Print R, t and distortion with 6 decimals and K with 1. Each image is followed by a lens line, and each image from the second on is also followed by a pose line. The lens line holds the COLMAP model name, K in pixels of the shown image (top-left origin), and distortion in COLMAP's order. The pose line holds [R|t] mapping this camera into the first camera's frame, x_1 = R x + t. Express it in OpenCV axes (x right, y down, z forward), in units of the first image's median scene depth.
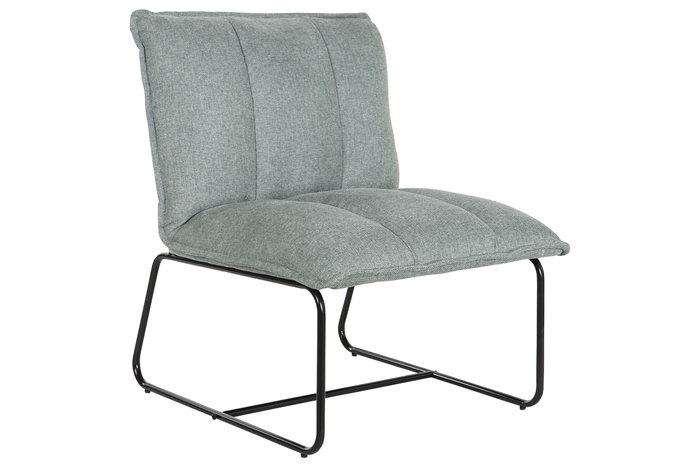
lens RADIAL K [[1366.4, 0, 350.0], [0, 1366.4, 233.1], [0, 0, 1]] dist [-0.093102, 0.000000]
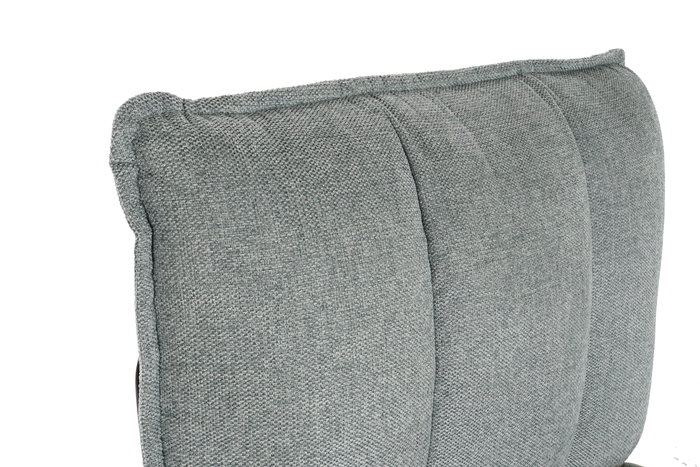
lens RADIAL K [[1006.1, 0, 349.5], [0, 1006.1, 234.4], [0, 0, 1]] dist [-0.000402, 0.000000]
pose [[0.985652, 0.102494, 0.134110, -0.137139], [-0.132139, 0.962909, 0.235255, -0.195683], [-0.105024, -0.249601, 0.962637, 0.769955]]
